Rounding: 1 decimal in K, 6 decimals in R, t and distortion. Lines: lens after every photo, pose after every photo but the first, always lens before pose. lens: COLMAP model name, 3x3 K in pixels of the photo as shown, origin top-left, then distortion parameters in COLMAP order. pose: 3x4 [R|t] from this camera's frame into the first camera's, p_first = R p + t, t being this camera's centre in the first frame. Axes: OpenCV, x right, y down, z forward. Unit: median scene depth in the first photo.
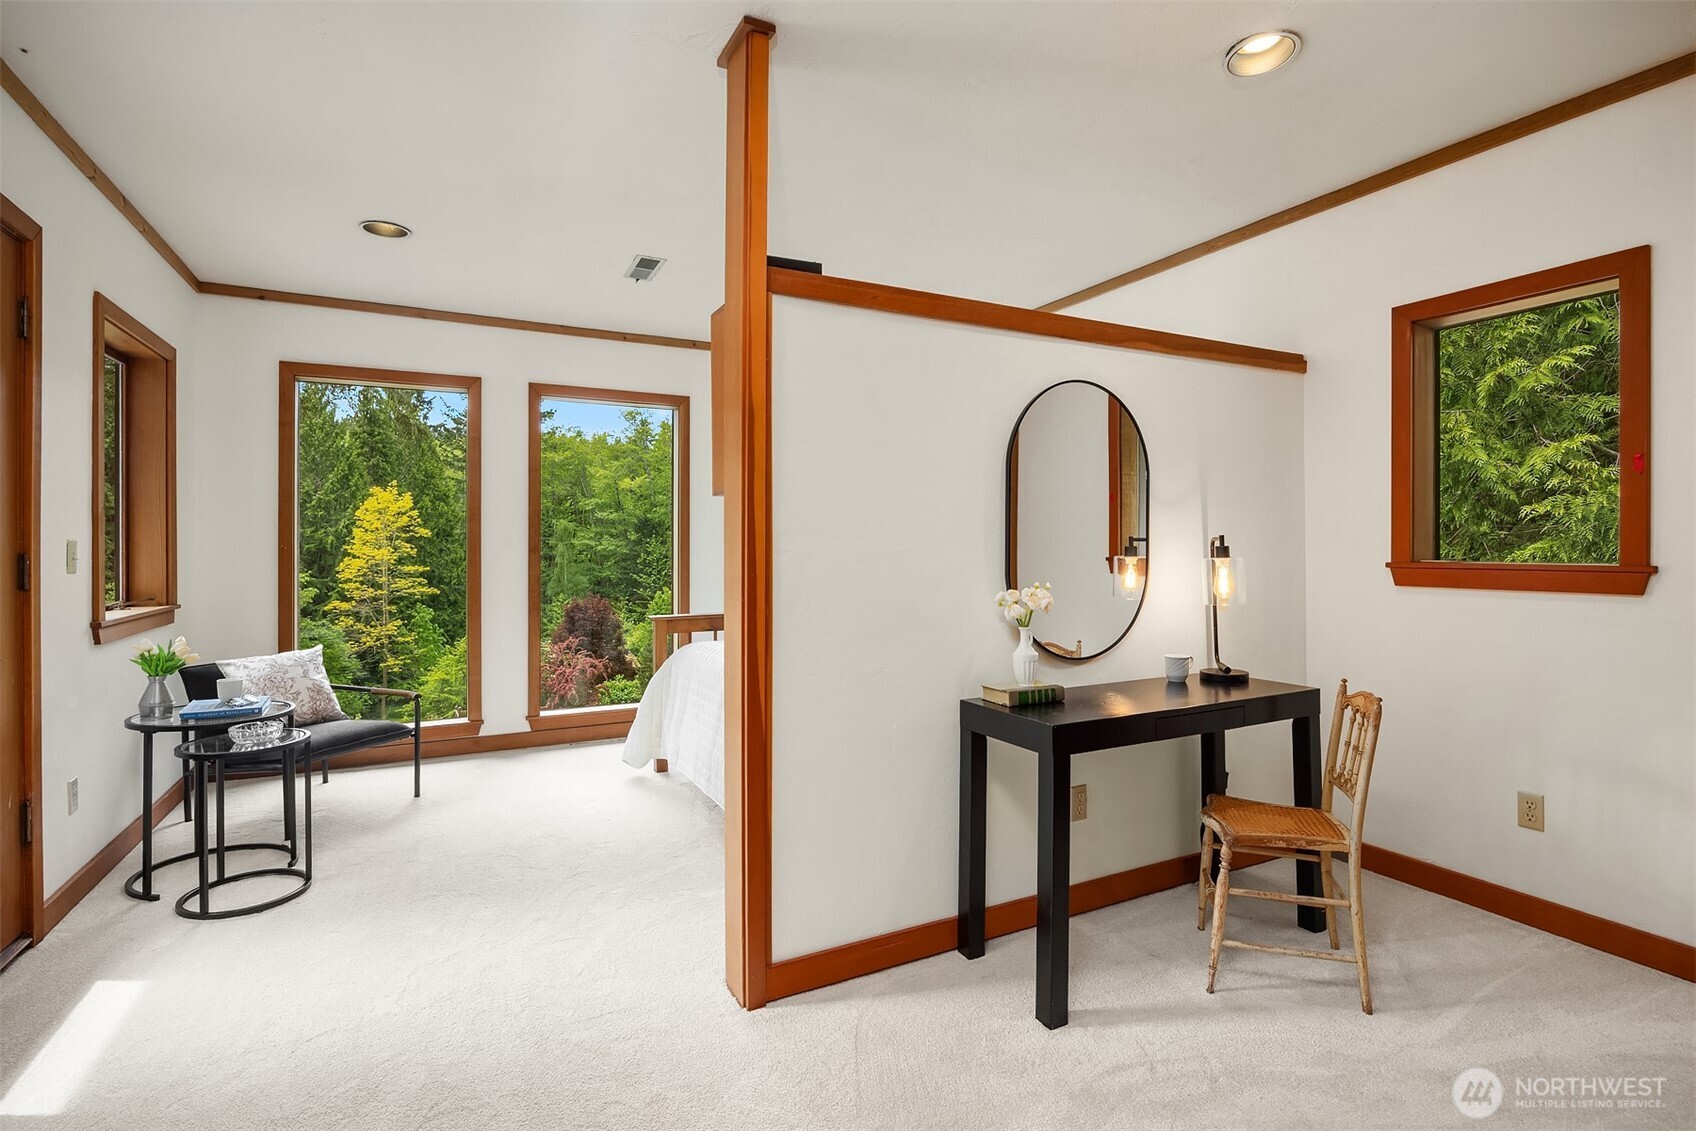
lens RADIAL K [[797.7, 0, 856.5], [0, 797.7, 551.9], [0, 0, 1]] dist [-0.020511, 0.001819]
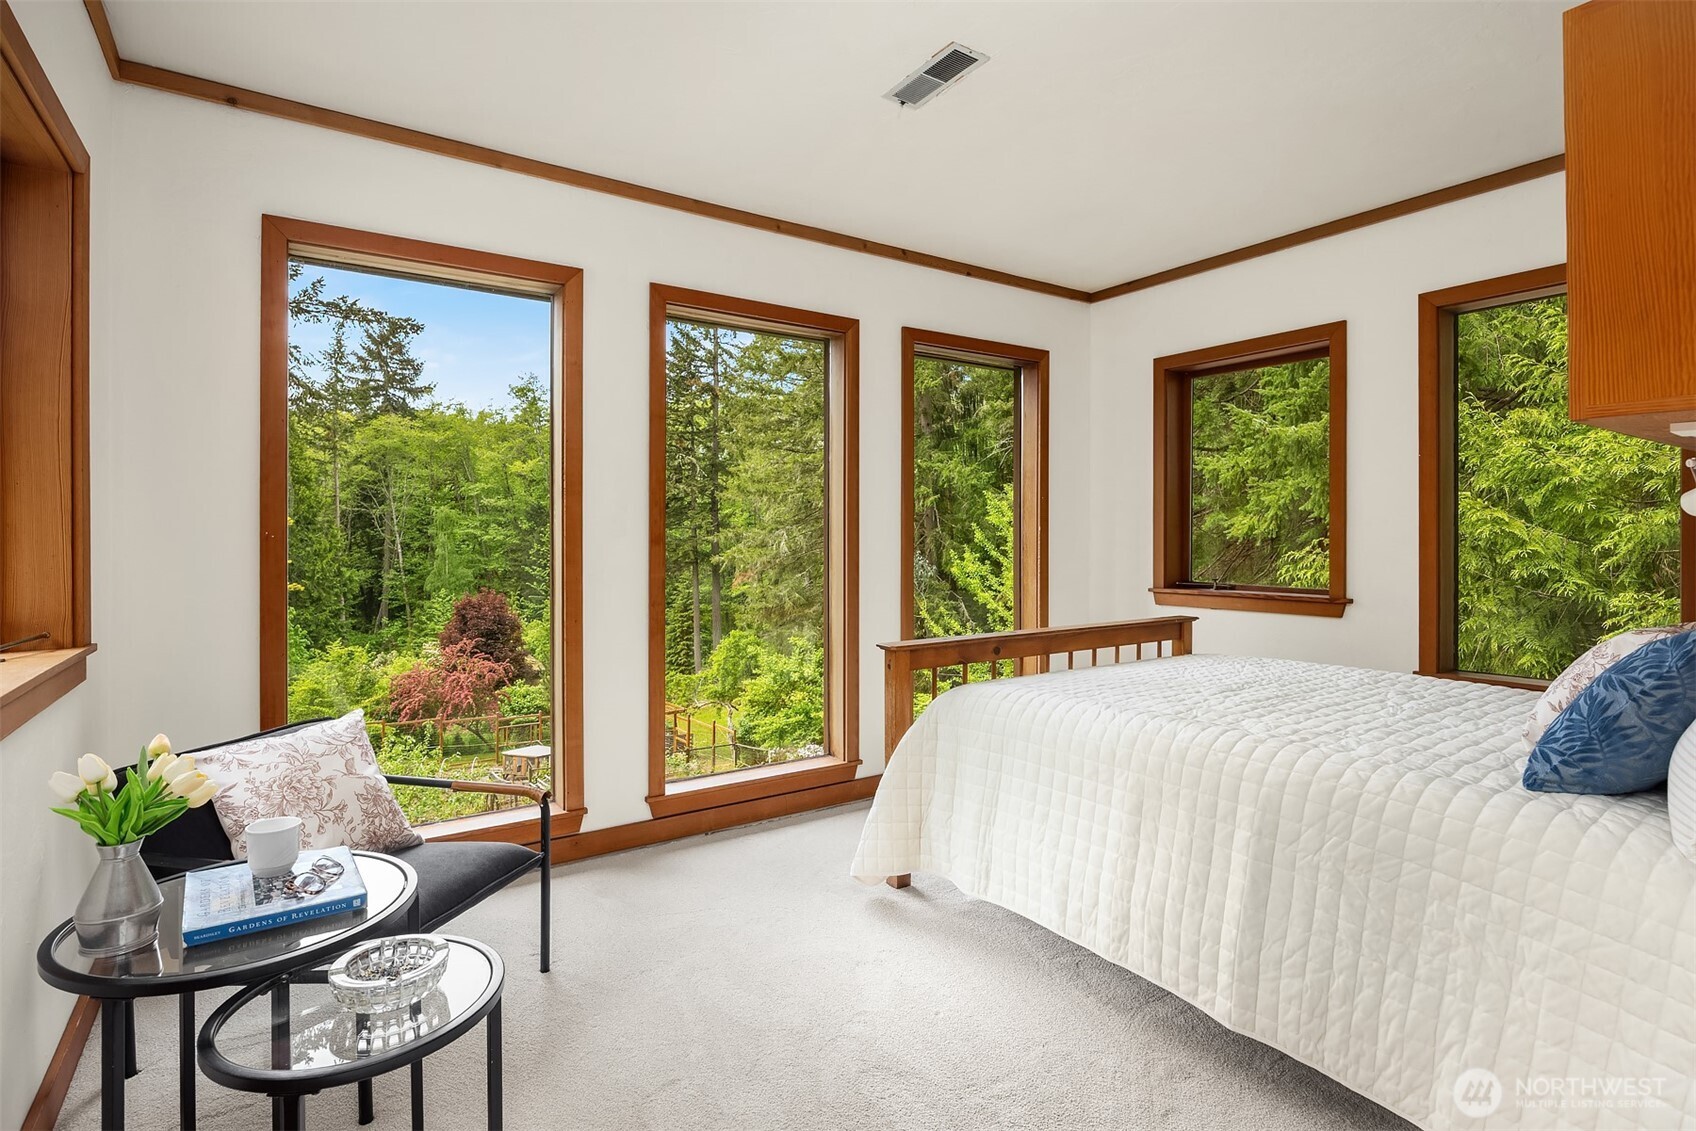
lens RADIAL K [[835.9, 0, 856.3], [0, 835.9, 541.4], [0, 0, 1]] dist [-0.020021, 0.002343]
pose [[0.993493, -0.000857, 0.113894, -0.021741], [0.000905, 1.000000, -0.000375, -0.000076], [-0.113894, 0.000476, 0.993493, 0.020495]]
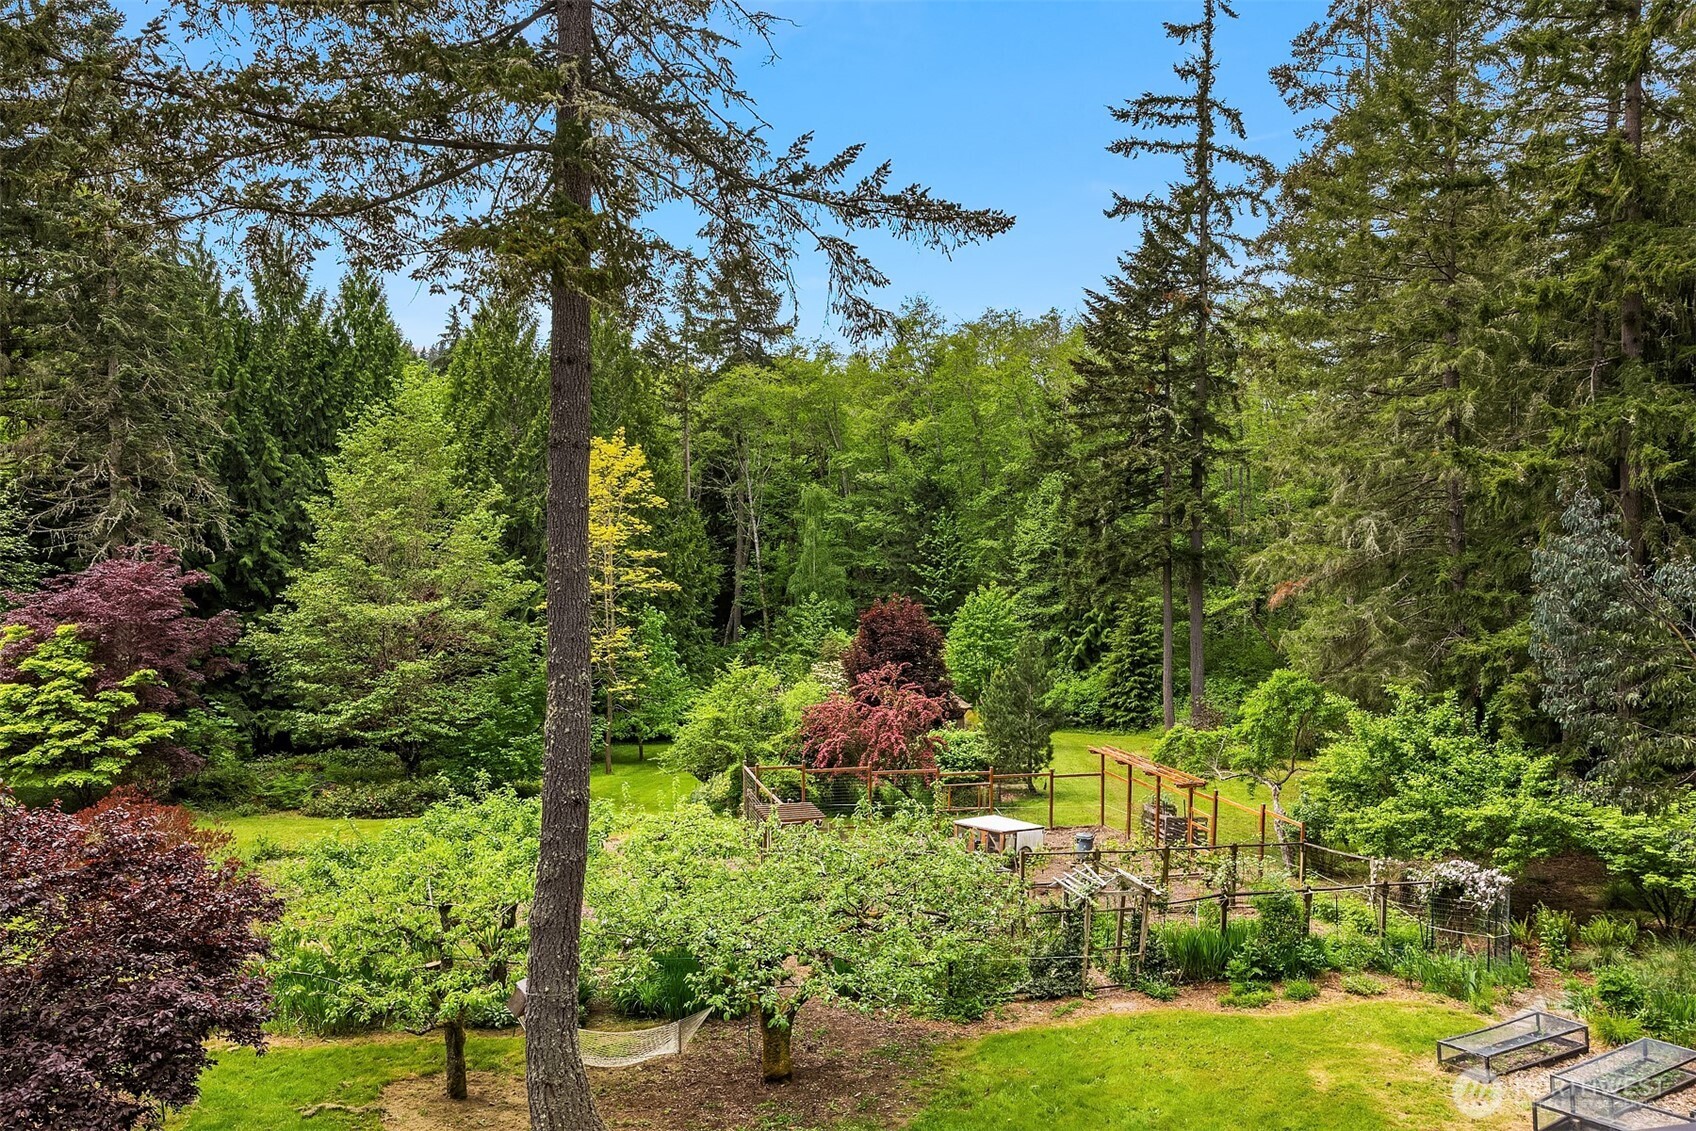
lens RADIAL K [[1183.9, 0, 862.5], [0, 1183.9, 599.4], [0, 0, 1]] dist [-0.011878, -0.001203]
pose [[0.965652, 0.022362, -0.258876, -0.101215], [-0.007385, 0.998249, 0.058682, -0.001428], [0.259735, -0.054755, 0.964126, 0.039696]]
